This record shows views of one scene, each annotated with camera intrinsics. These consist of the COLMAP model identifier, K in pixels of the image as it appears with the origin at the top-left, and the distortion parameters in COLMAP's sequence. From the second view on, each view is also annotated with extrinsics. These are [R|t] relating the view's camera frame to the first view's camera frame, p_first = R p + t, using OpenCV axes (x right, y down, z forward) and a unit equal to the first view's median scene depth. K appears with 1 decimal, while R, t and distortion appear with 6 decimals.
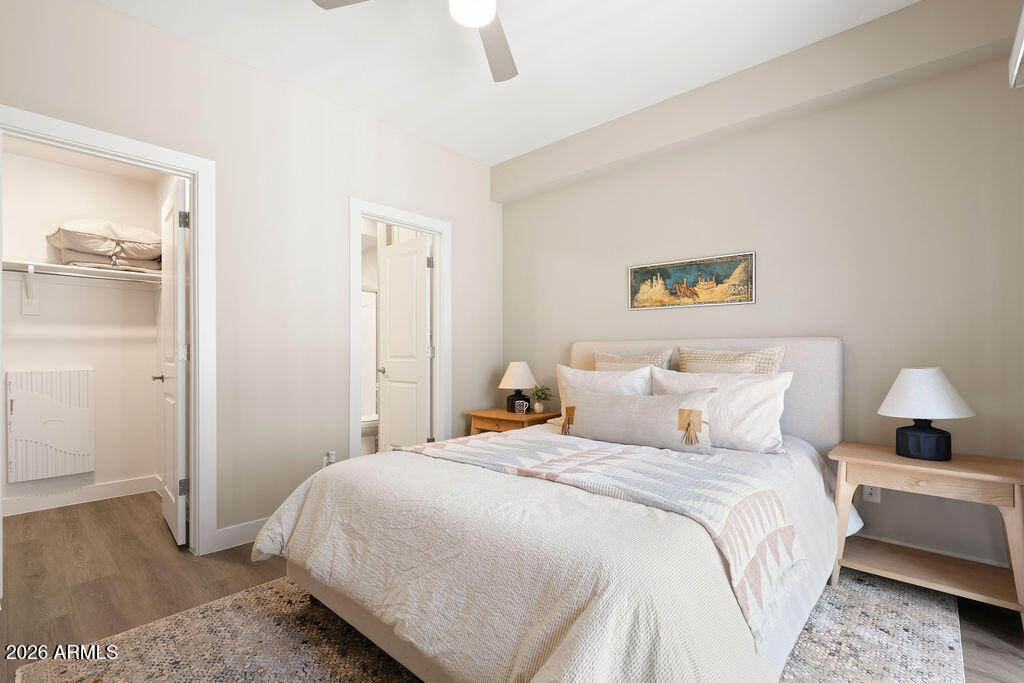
lens RADIAL K [[460.4, 0, 513.3], [0, 460.4, 349.0], [0, 0, 1]] dist [-0.005231, -0.000183]
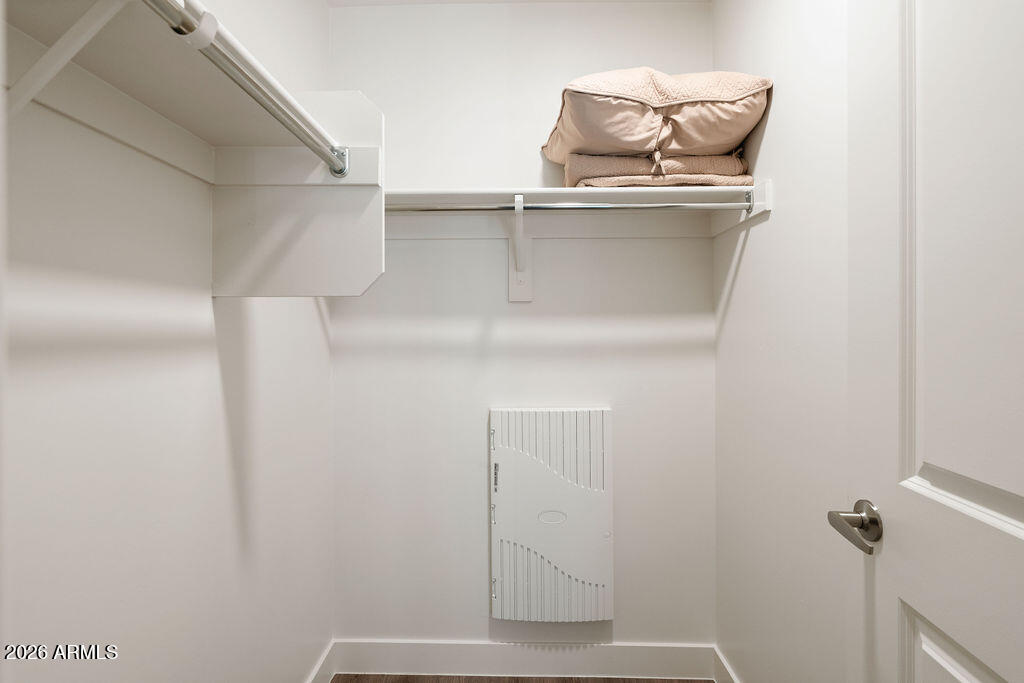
lens RADIAL K [[460.4, 0, 511.4], [0, 460.4, 336.6], [0, 0, 1]] dist [-0.005231, -0.000183]
pose [[0.664287, 0.004619, -0.747463, -0.661029], [0.005103, 0.999930, 0.010714, -0.040882], [0.747460, -0.010932, 0.664217, 0.636042]]
